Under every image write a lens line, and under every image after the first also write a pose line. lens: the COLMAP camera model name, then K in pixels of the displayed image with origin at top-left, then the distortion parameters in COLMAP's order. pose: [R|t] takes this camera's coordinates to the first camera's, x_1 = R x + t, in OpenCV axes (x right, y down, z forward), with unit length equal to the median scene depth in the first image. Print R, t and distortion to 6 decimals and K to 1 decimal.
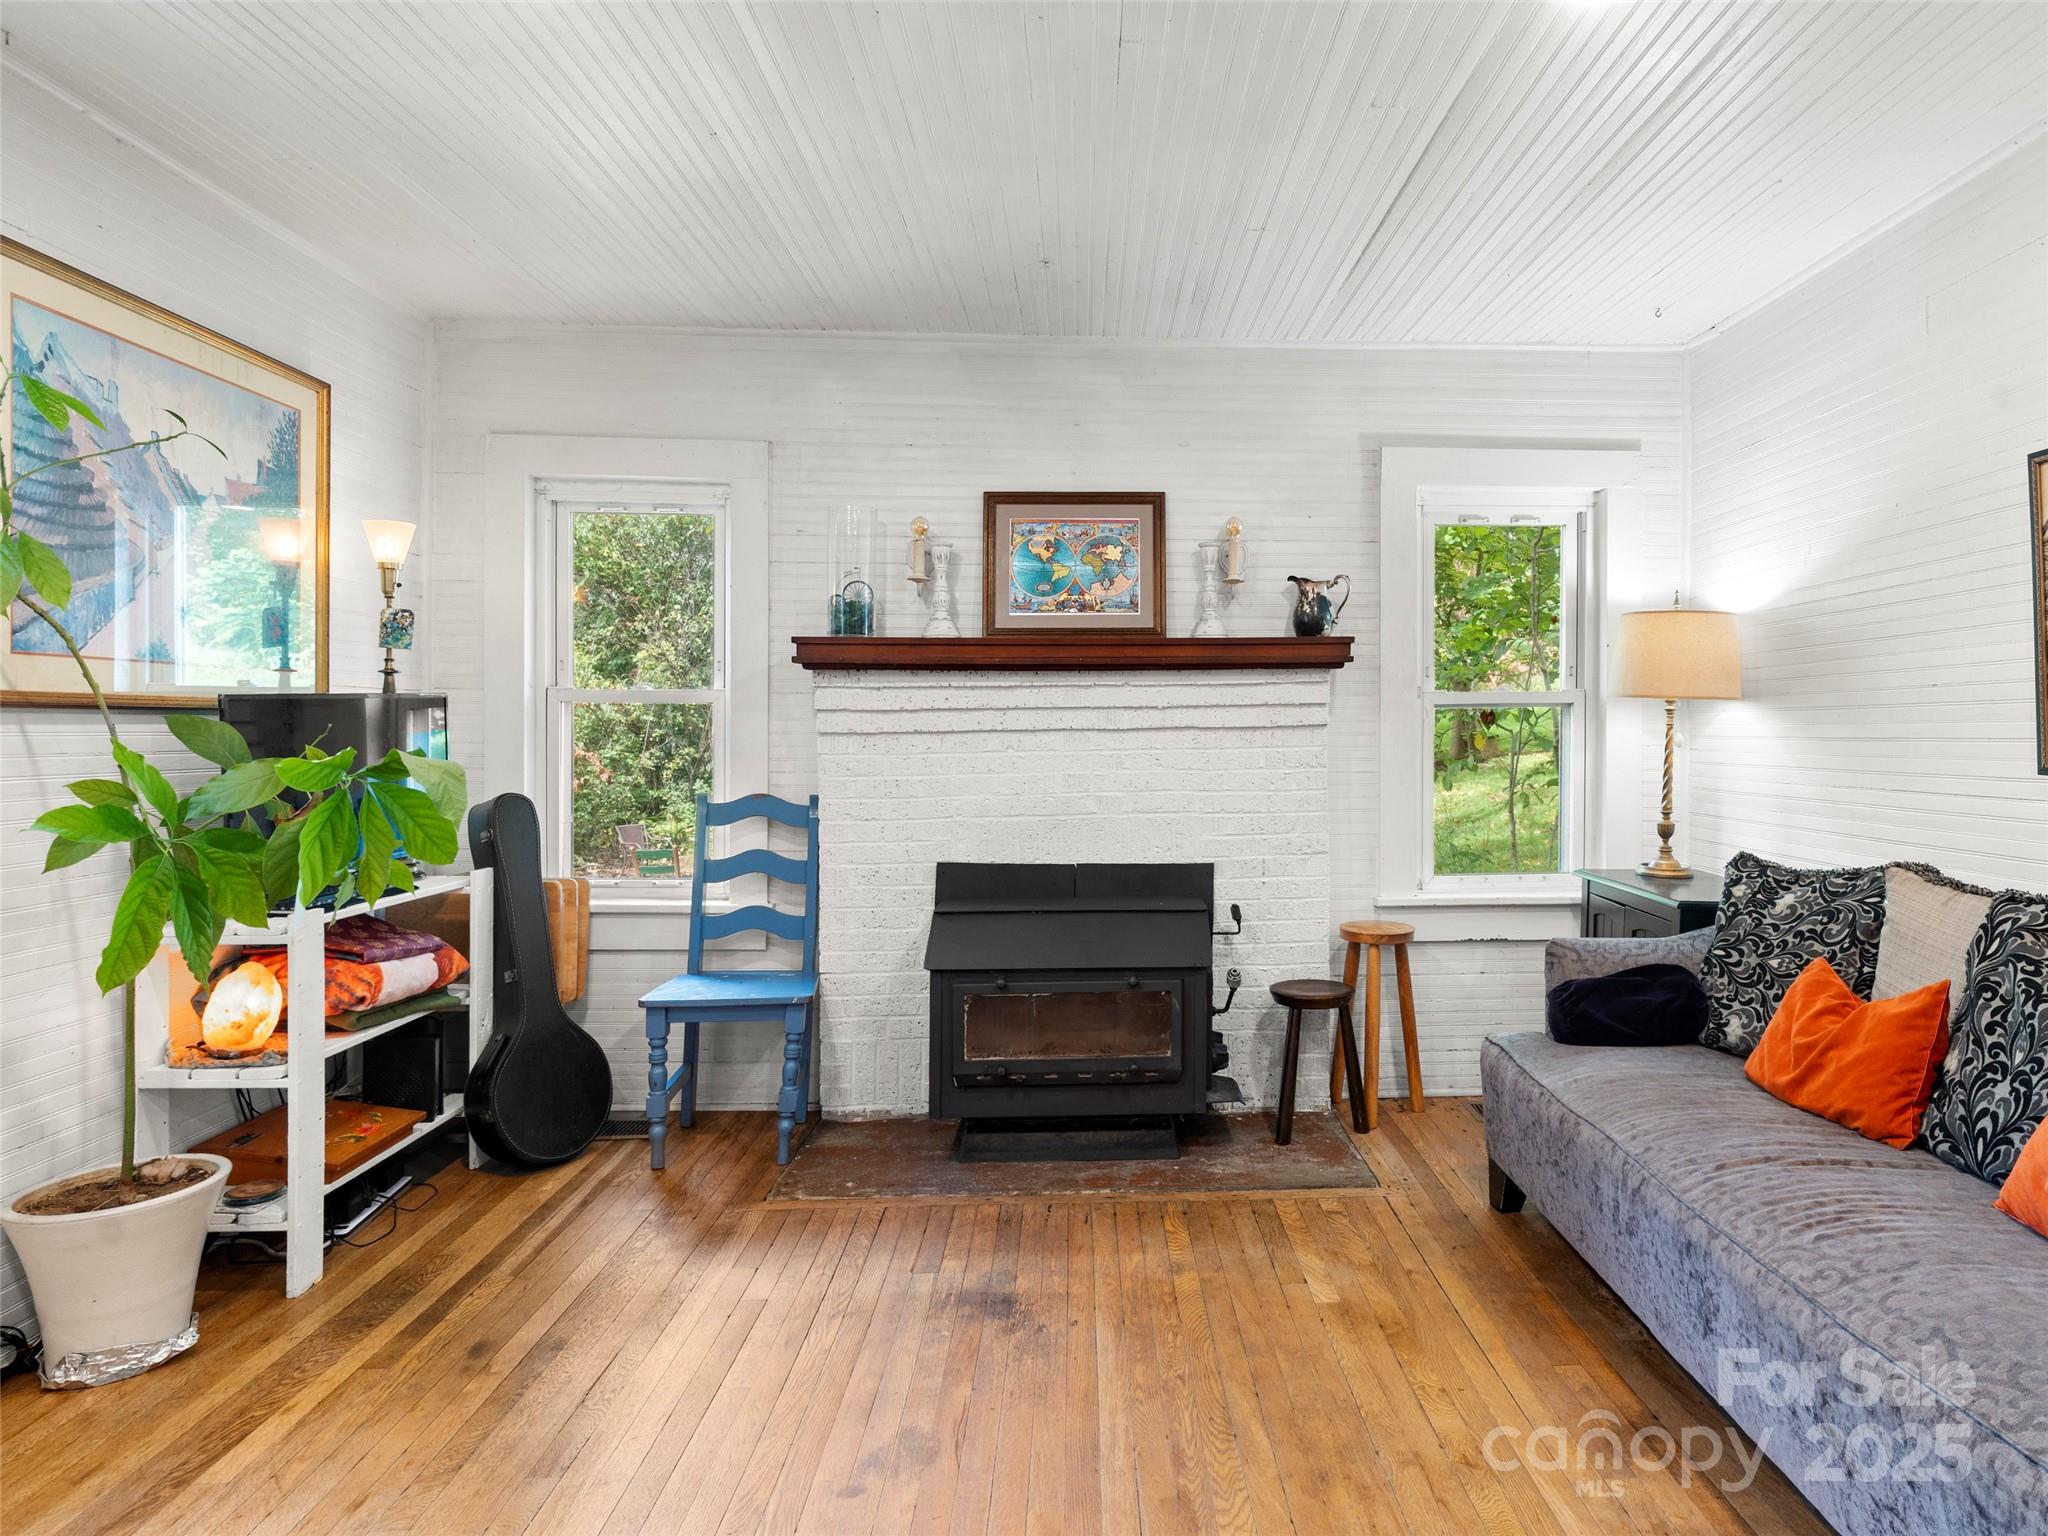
lens RADIAL K [[1163.8, 0, 1154.9], [0, 1163.8, 749.0], [0, 0, 1]] dist [-0.001264, 0.000974]
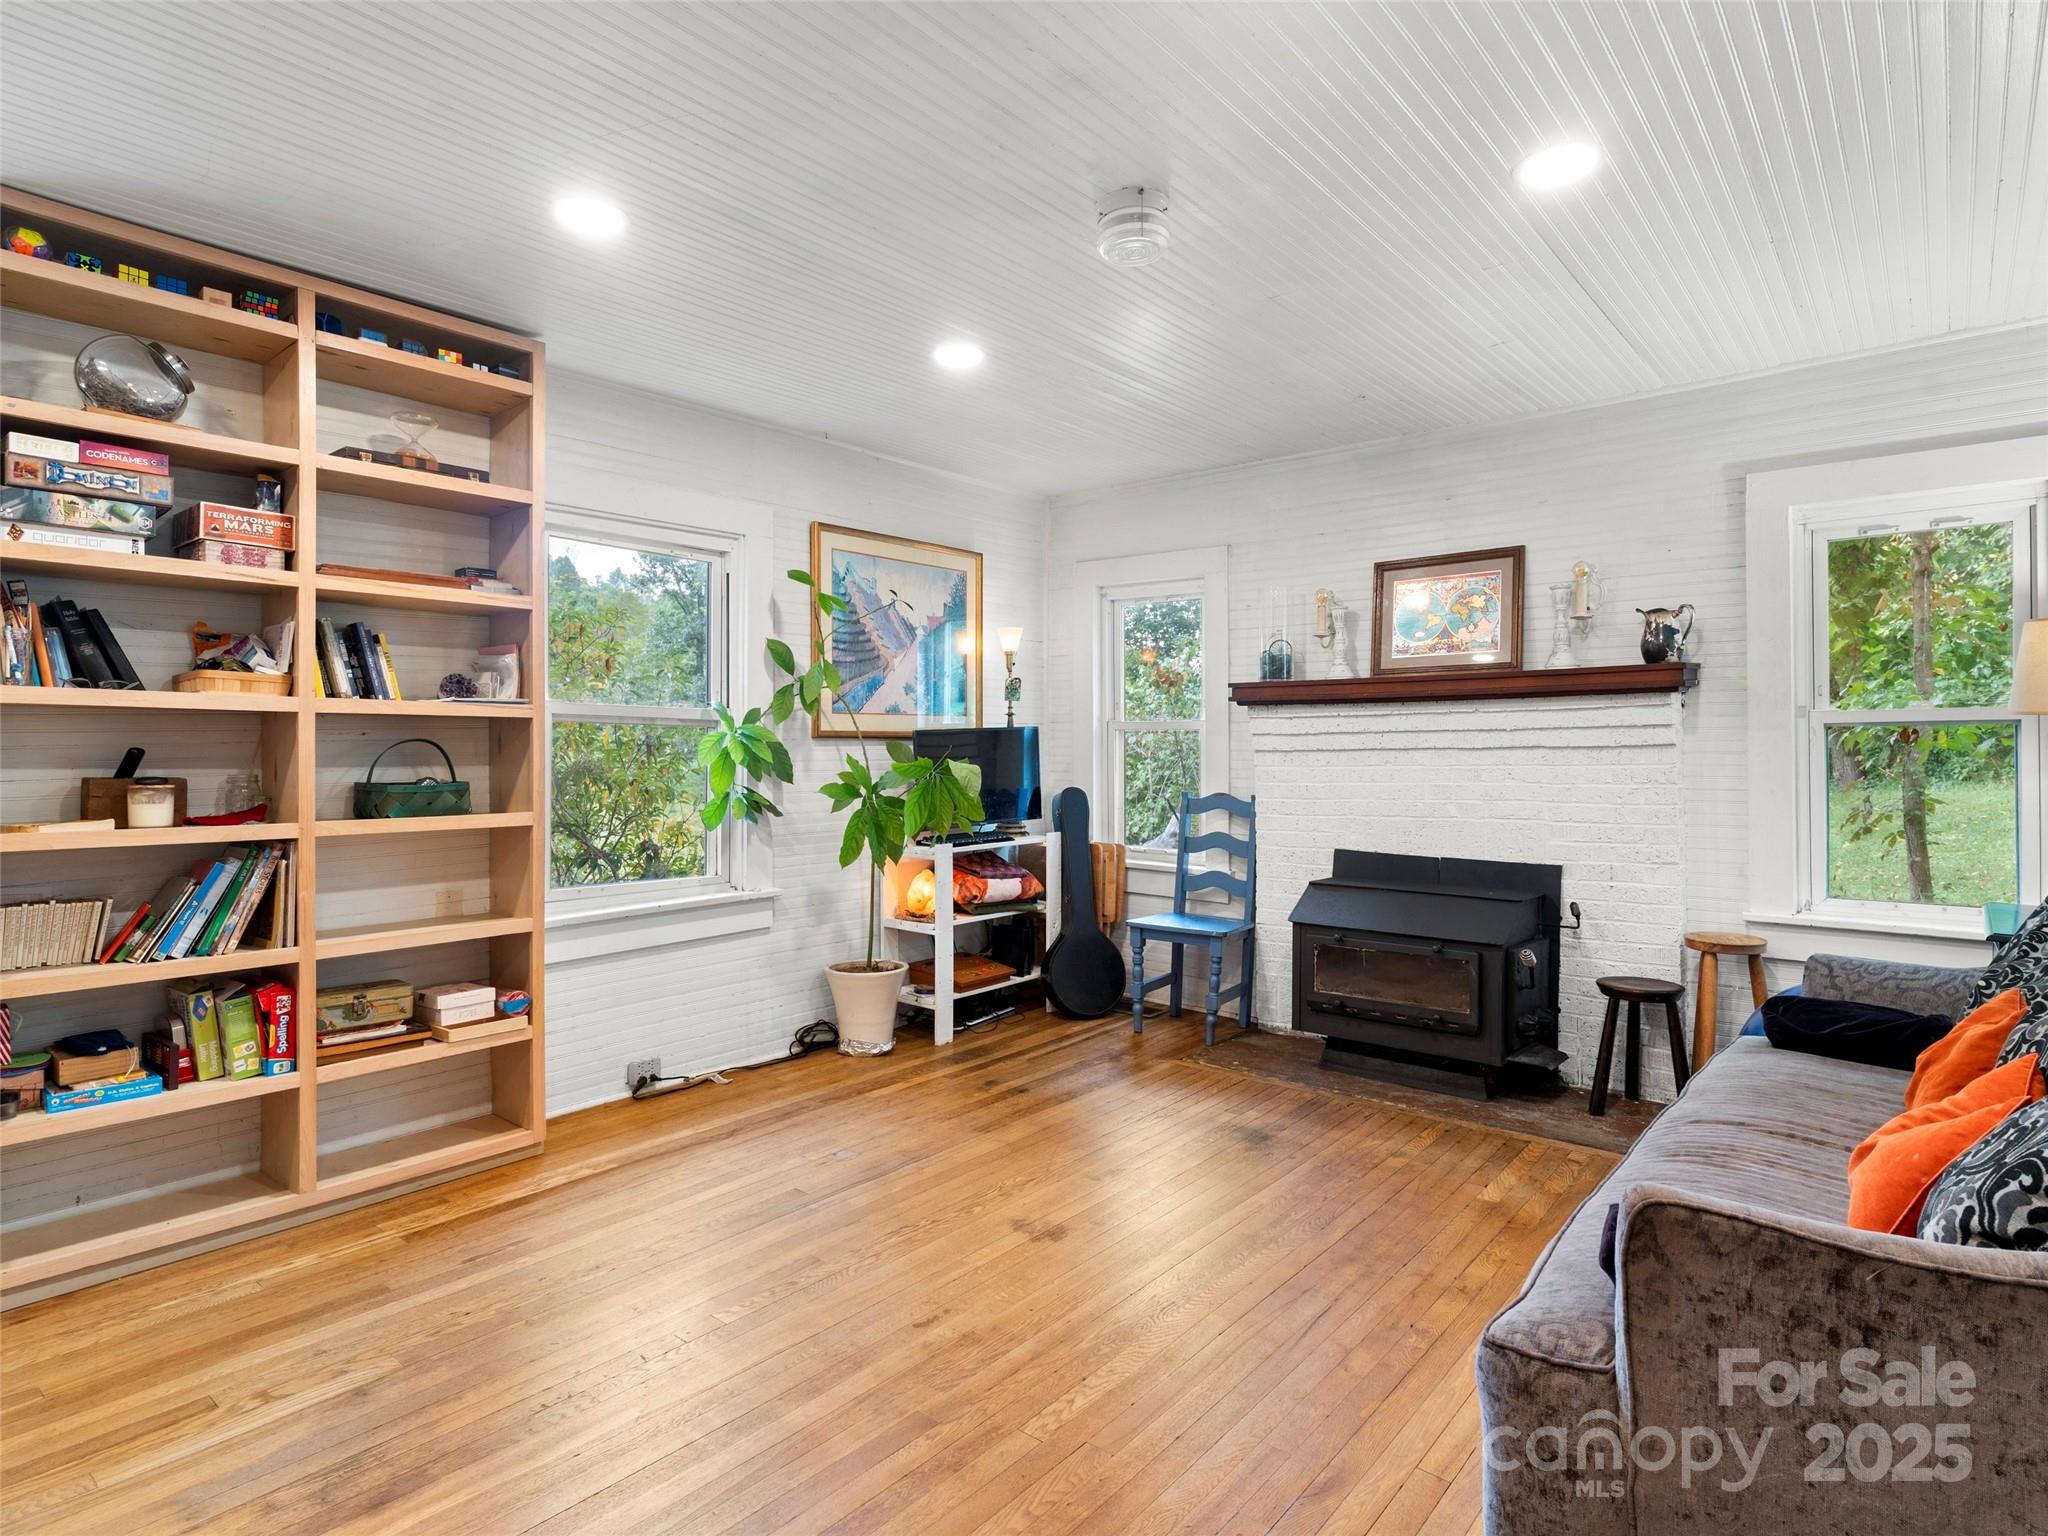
lens RADIAL K [[1117.4, 0, 1025.4], [0, 1117.4, 781.4], [0, 0, 1]] dist [-0.002912, 0.000298]
pose [[0.727956, 0.021903, -0.685274, 0.435350], [-0.010832, 0.999732, 0.020447, -0.001296], [0.685538, -0.007462, 0.727999, -0.166380]]
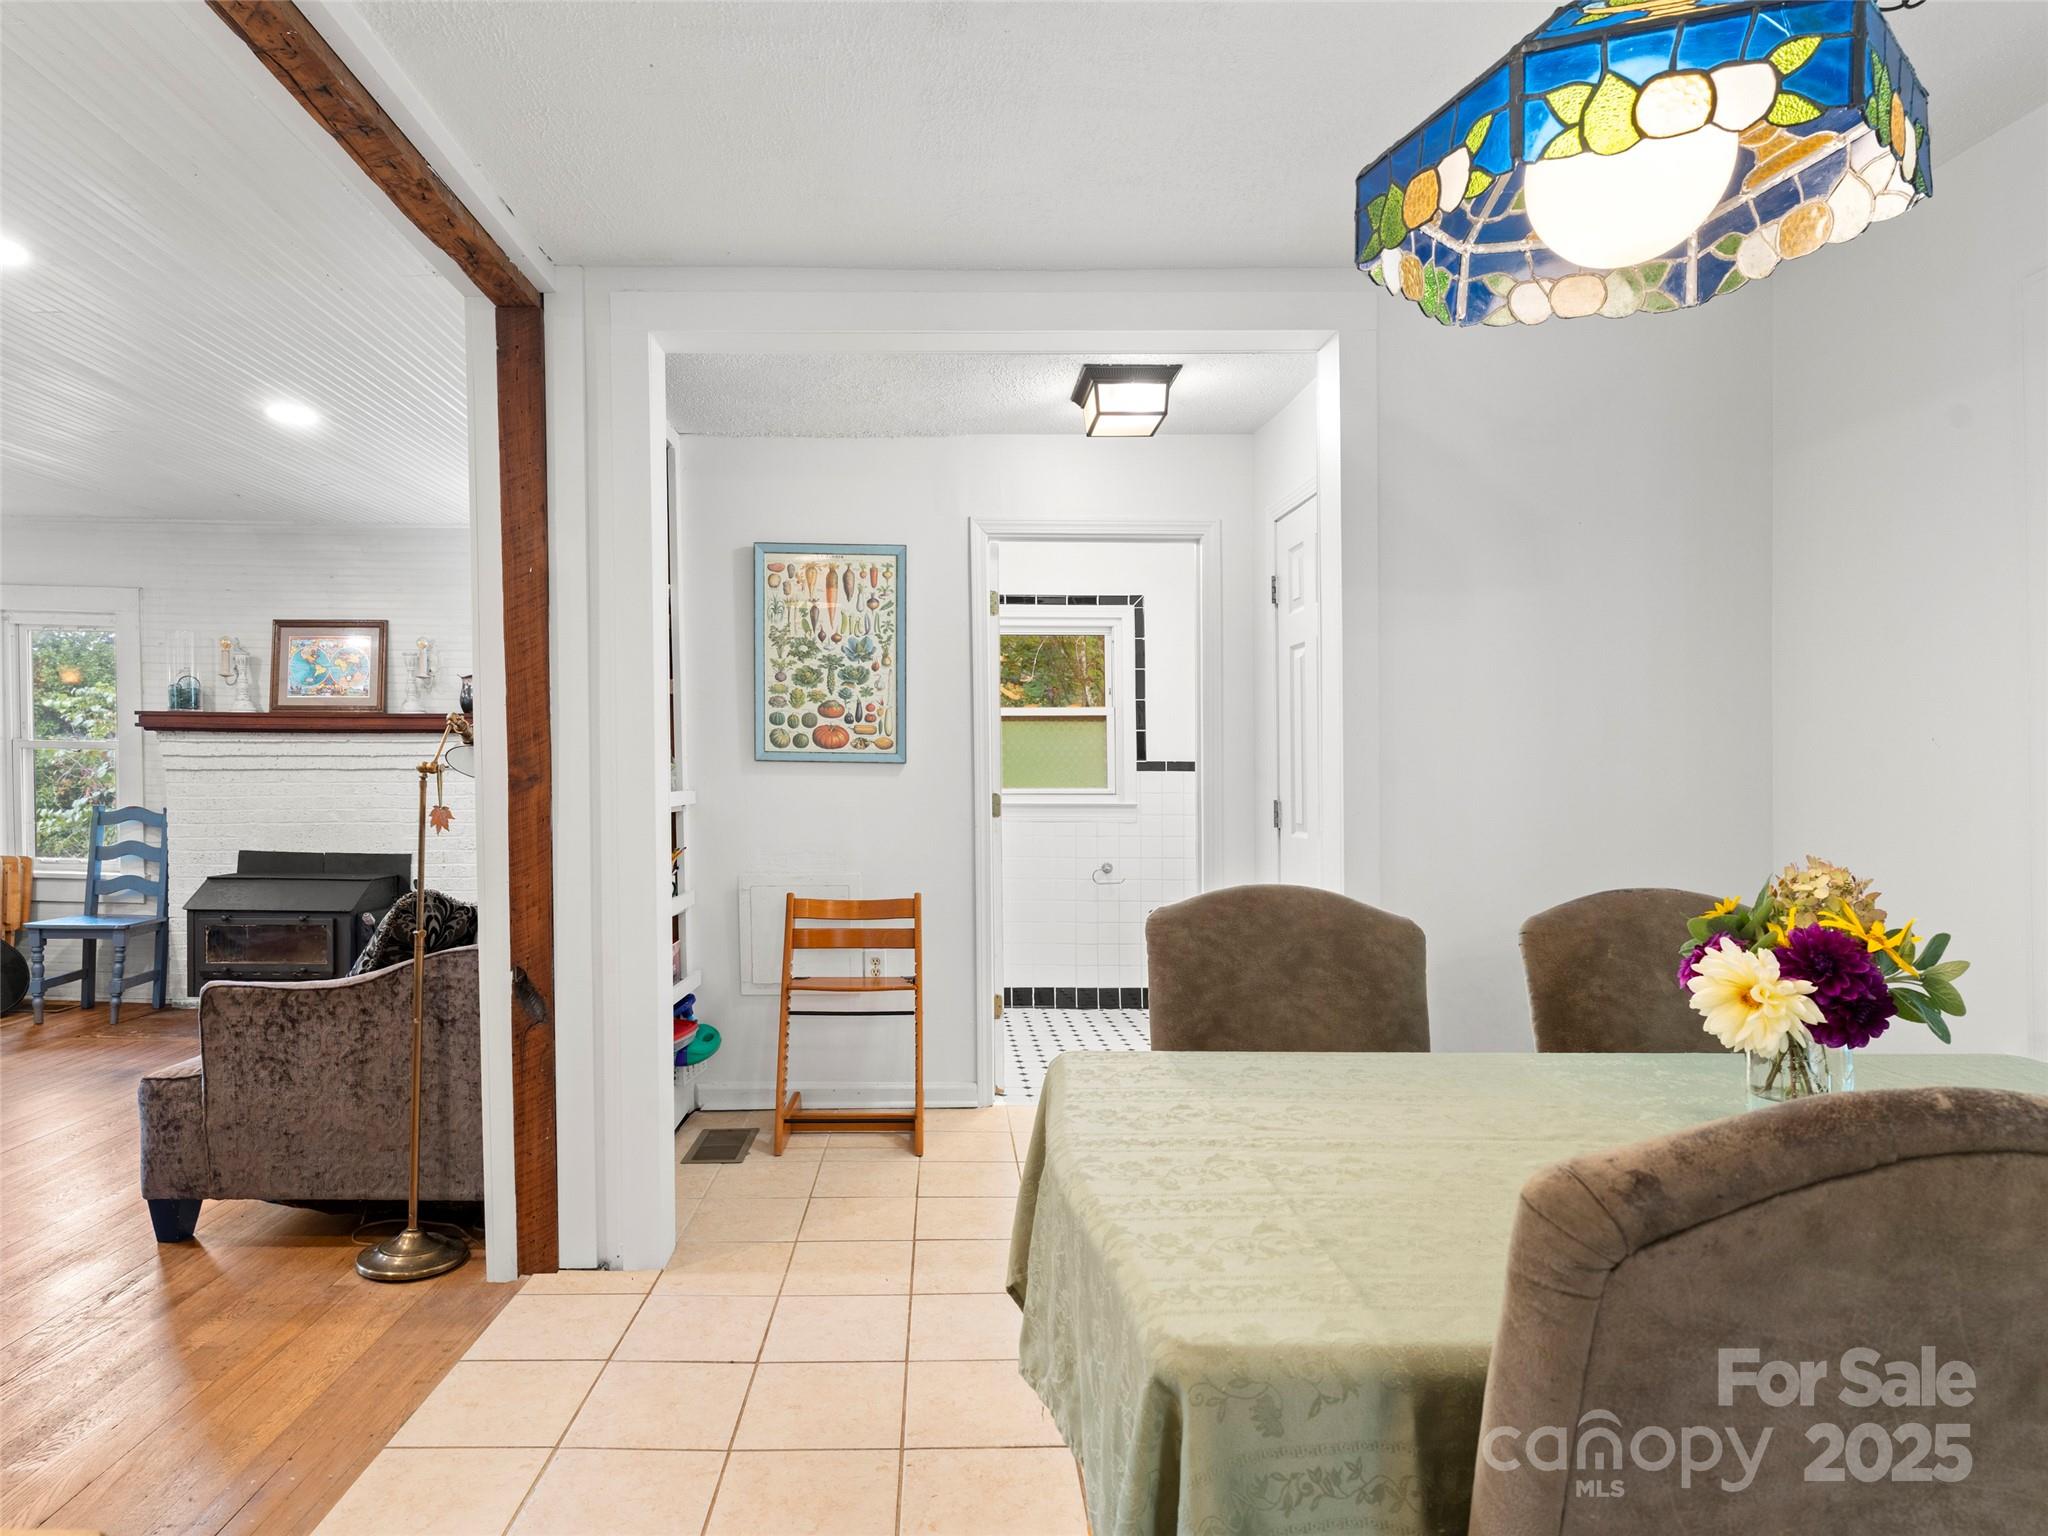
lens RADIAL K [[1137.1, 0, 956.7], [0, 1137.1, 804.5], [0, 0, 1]] dist [-0.000504, 0.000511]
pose [[0.998504, 0.014038, -0.052854, 0.910856], [-0.013175, 0.999775, 0.016634, -0.005798], [0.053076, -0.015913, 0.998464, -0.533984]]
